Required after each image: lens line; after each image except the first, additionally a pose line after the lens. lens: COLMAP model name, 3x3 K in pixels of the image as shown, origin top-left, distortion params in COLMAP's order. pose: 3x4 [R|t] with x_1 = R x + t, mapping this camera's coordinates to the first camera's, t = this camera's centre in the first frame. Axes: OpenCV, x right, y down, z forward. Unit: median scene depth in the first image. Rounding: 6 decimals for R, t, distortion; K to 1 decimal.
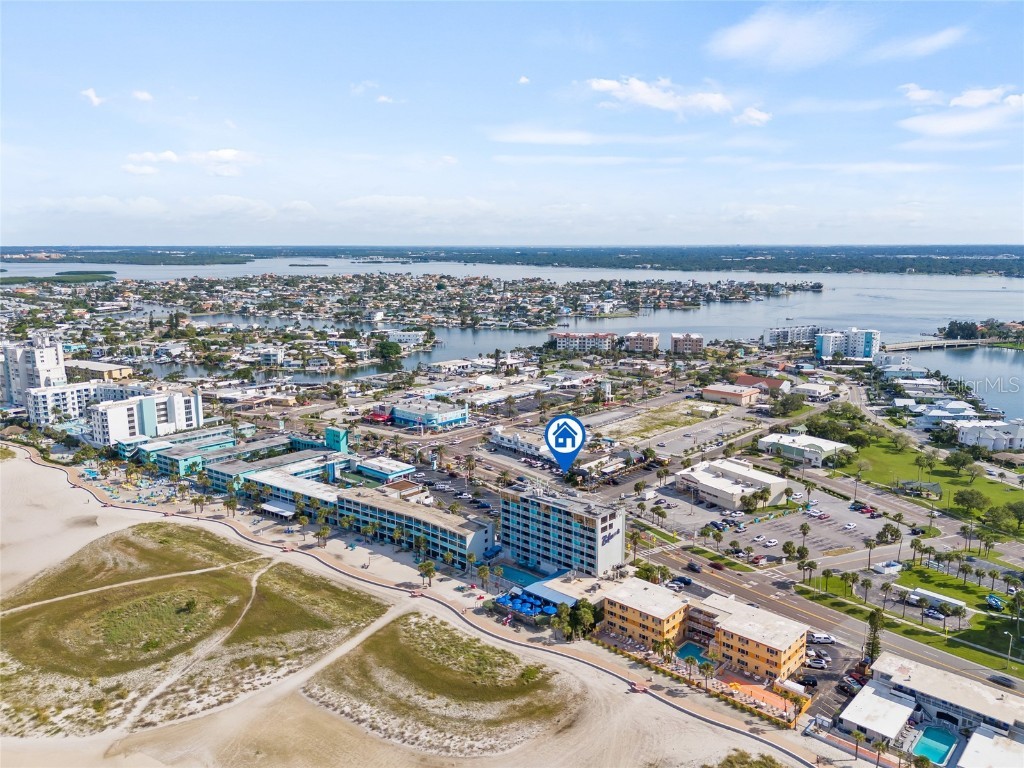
lens RADIAL K [[764.0, 0, 512.0], [0, 764.0, 384.0], [0, 0, 1]] dist [0.065782, -0.074223]
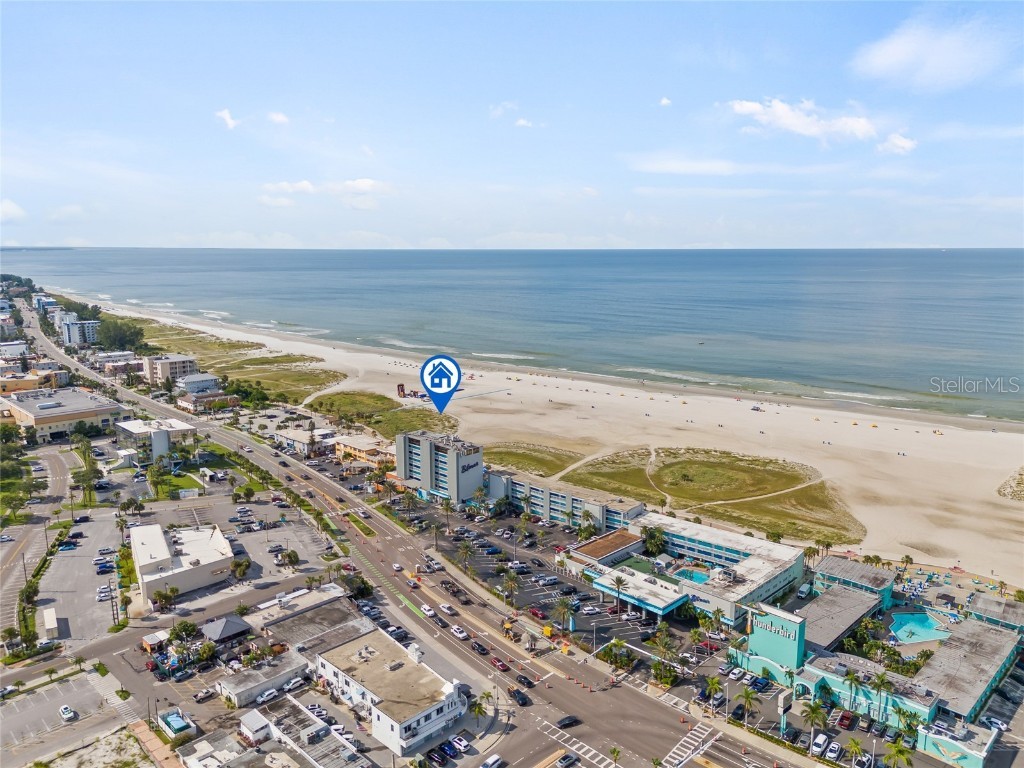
lens RADIAL K [[750.2, 0, 514.7], [0, 750.2, 379.6], [0, 0, 1]] dist [0.064947, -0.066061]
pose [[-0.999416, -0.004944, 0.033822, -0.112364], [0.007312, 0.935655, 0.352840, -0.409590], [-0.033390, 0.352881, -0.935072, 2.203994]]
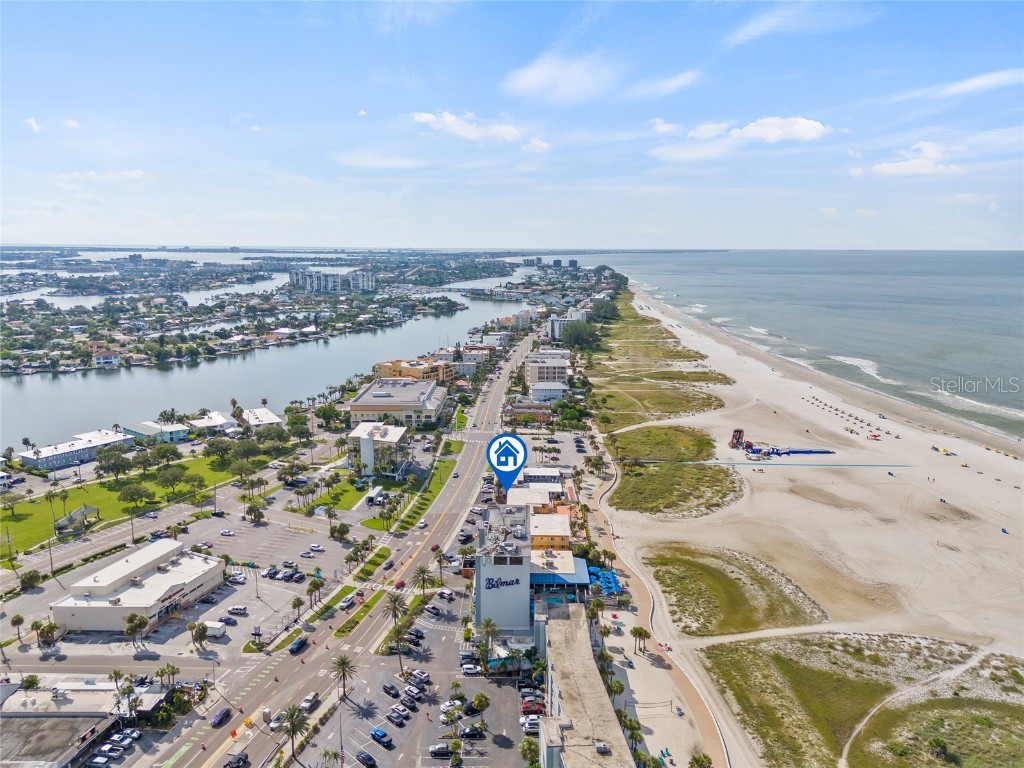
lens RADIAL K [[750.2, 0, 514.7], [0, 750.2, 379.6], [0, 0, 1]] dist [0.064947, -0.066061]
pose [[-0.670598, -0.131182, 0.730130, -0.582151], [0.133478, 0.946839, 0.292712, -0.282501], [-0.729714, 0.293748, -0.617438, 1.516911]]
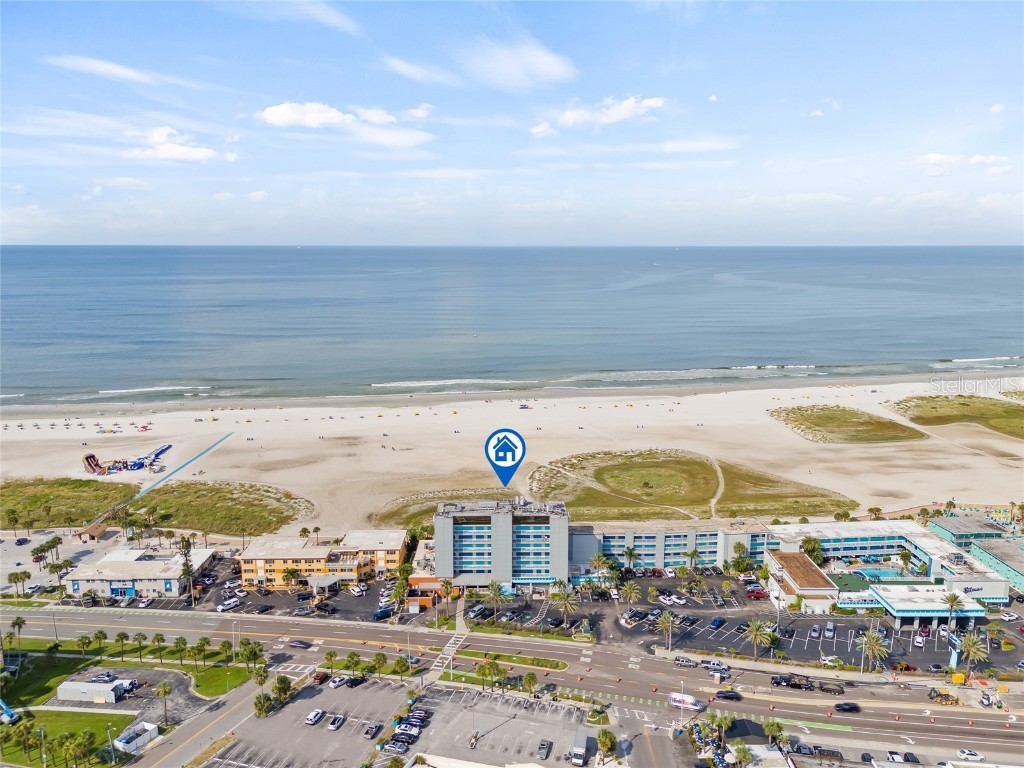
lens RADIAL K [[750.2, 0, 514.7], [0, 750.2, 379.6], [0, 0, 1]] dist [0.064947, -0.066061]
pose [[-0.726248, 0.124206, -0.676119, 0.680723], [-0.125152, 0.943216, 0.307703, -0.302395], [0.675945, 0.308086, -0.669464, 1.621416]]
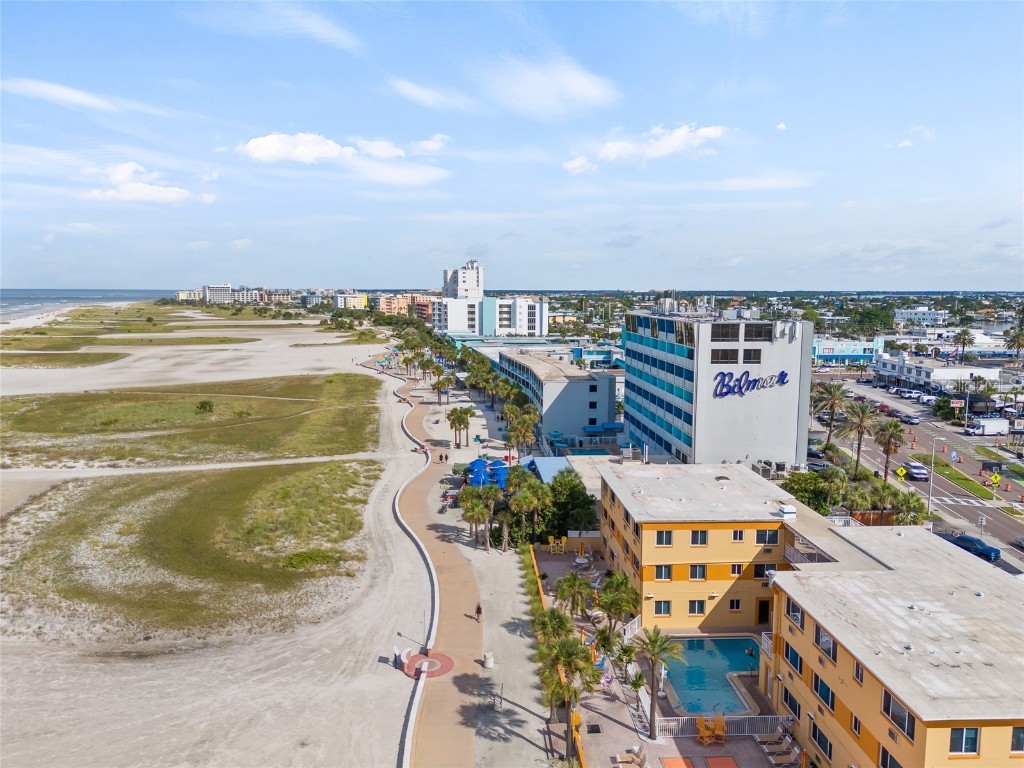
lens RADIAL K [[748.2, 0, 512.1], [0, 748.2, 398.3], [0, 0, 1]] dist [0.122491, -0.159523]
pose [[0.725866, 0.104508, -0.679850, 0.300857], [-0.132966, 0.991066, 0.010384, 0.212770], [0.674862, 0.082860, 0.733277, 0.601667]]
